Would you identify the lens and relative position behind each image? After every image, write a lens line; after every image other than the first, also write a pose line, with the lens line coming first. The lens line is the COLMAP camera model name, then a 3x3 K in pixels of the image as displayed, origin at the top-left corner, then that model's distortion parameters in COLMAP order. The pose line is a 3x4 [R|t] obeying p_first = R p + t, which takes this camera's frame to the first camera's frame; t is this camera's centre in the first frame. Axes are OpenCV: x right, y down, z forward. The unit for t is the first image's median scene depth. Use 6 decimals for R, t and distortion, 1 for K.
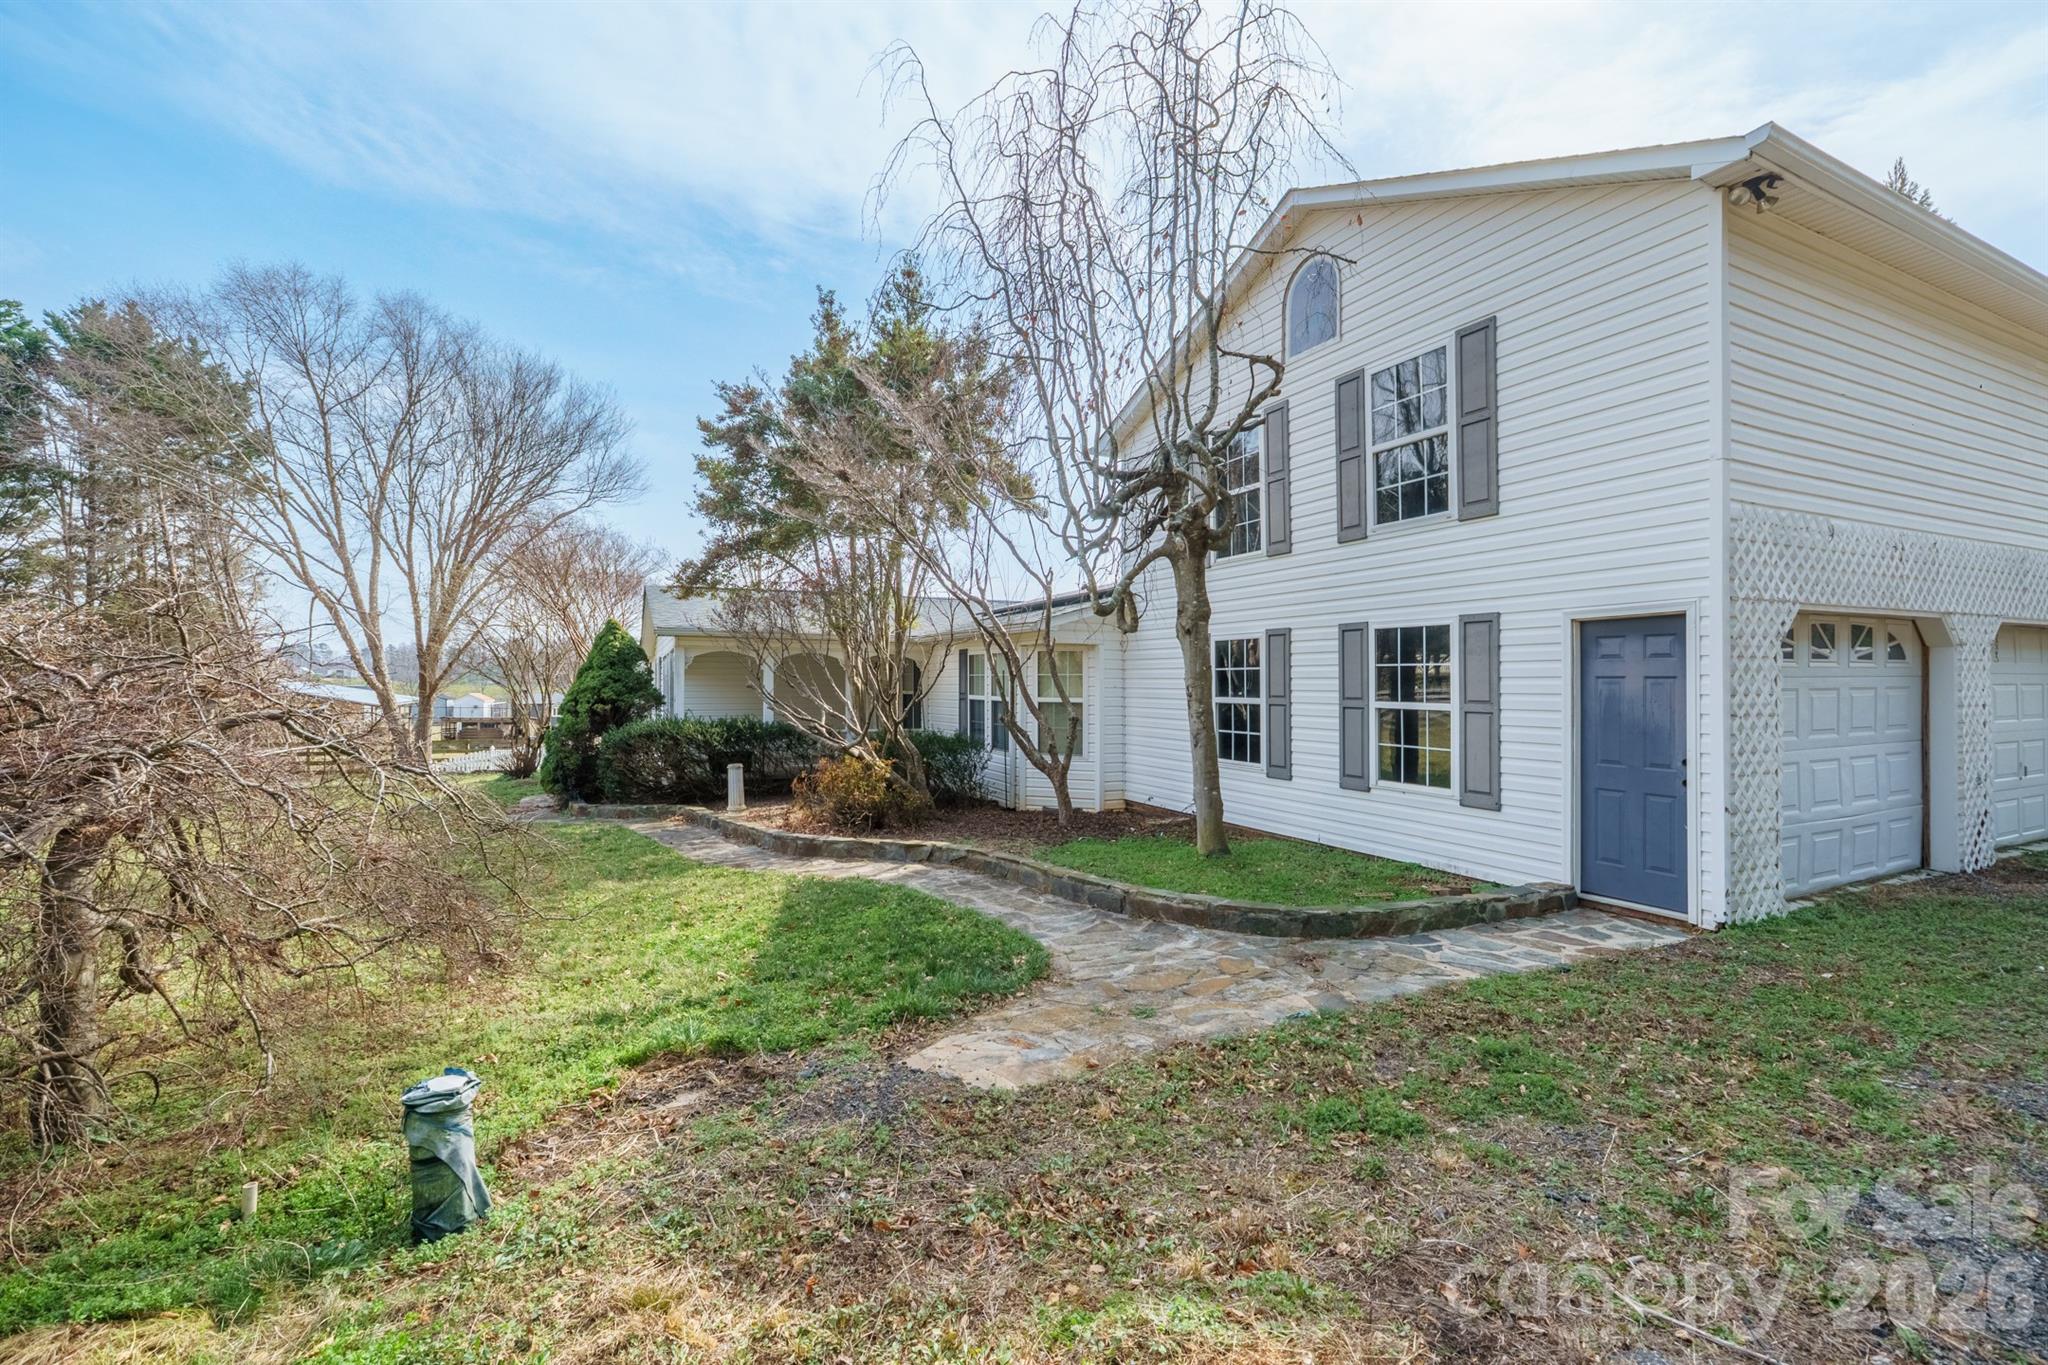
lens RADIAL K [[864.6, 0, 1012.4], [0, 864.6, 679.5], [0, 0, 1]] dist [-0.000809, 0.000014]
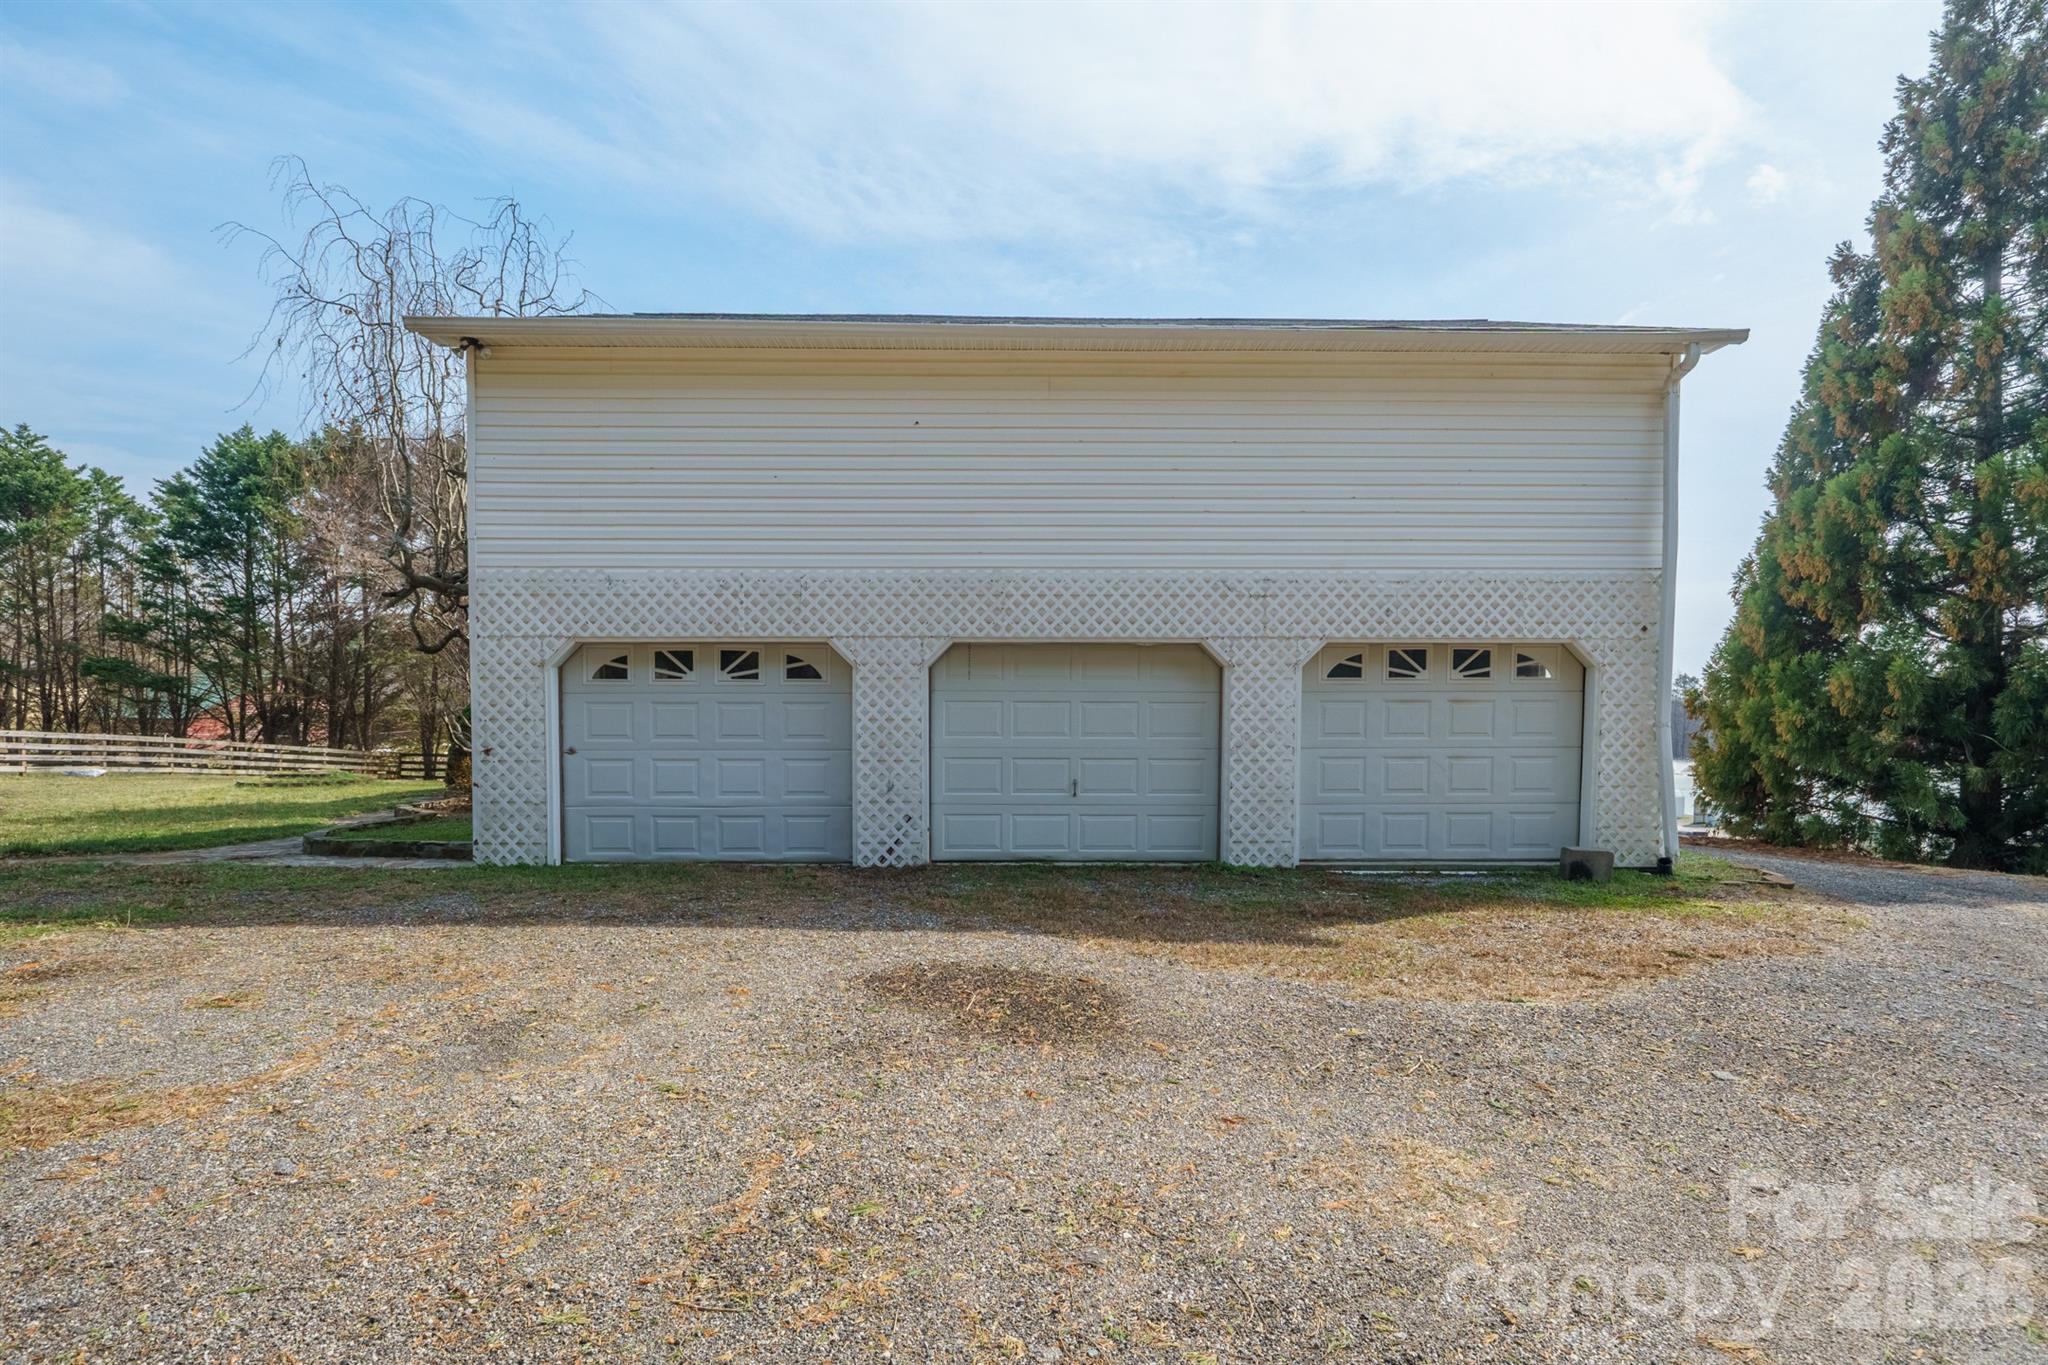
lens RADIAL K [[808.7, 0, 1022.5], [0, 808.7, 681.6], [0, 0, 1]] dist [-0.002093, 0.000160]
pose [[0.897138, 0.022314, -0.441186, 1.537487], [-0.007785, 0.999367, 0.034714, -0.050900], [0.441682, -0.027708, 0.896744, 0.139053]]
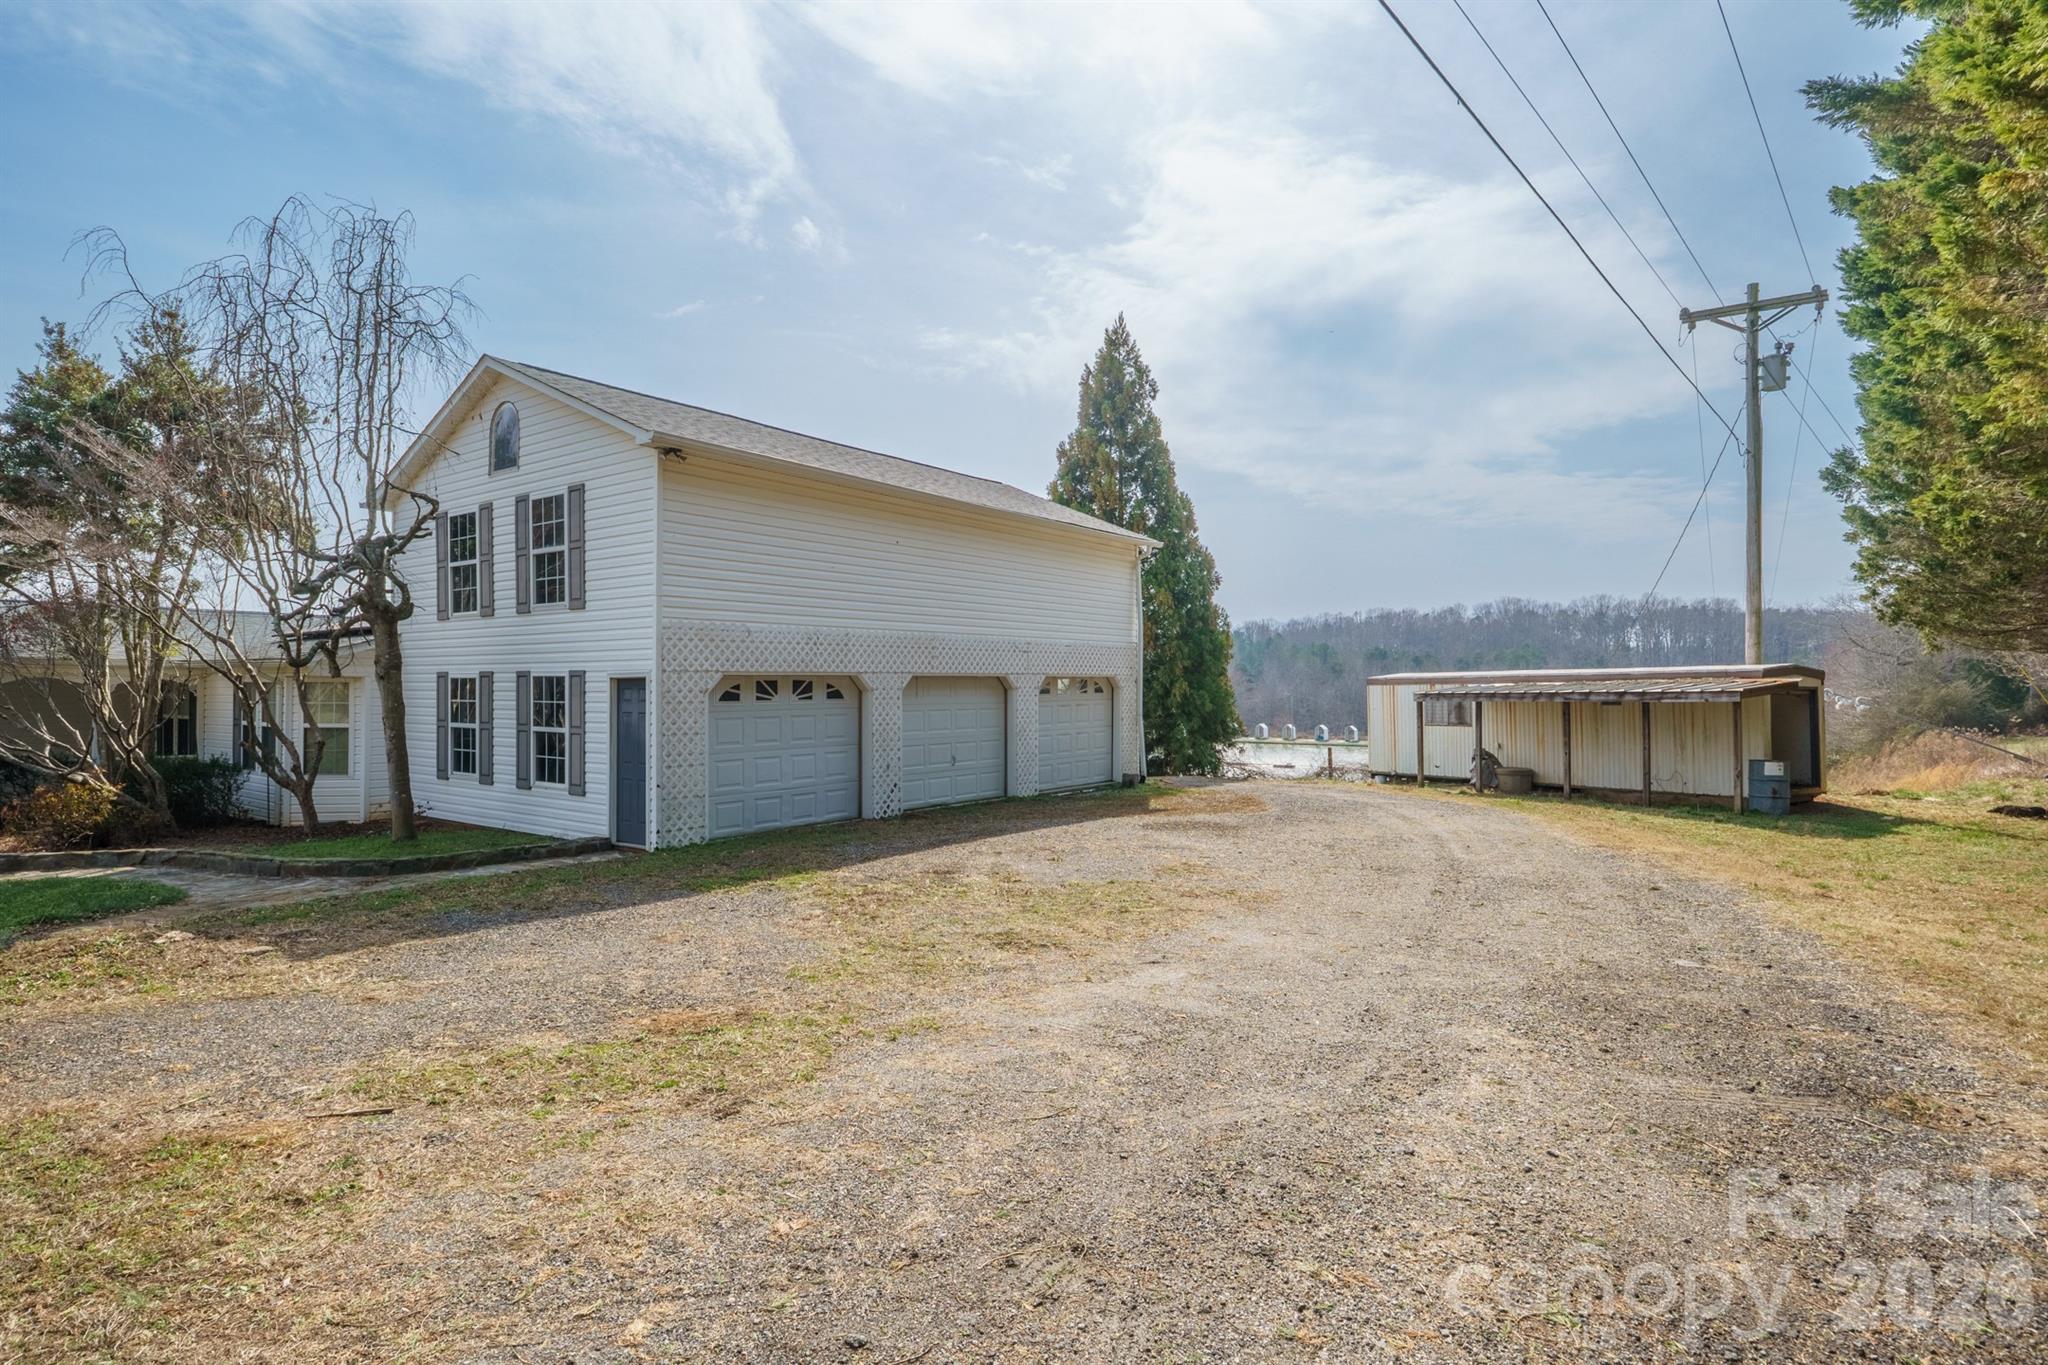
lens RADIAL K [[1044.4, 0, 1019.9], [0, 1044.4, 670.8], [0, 0, 1]] dist [-0.001226, 0.002427]
pose [[0.885228, 0.007600, 0.465096, 0.323769], [-0.001240, 0.999902, -0.013980, -0.044153], [-0.465157, 0.011799, 0.885150, -0.912966]]
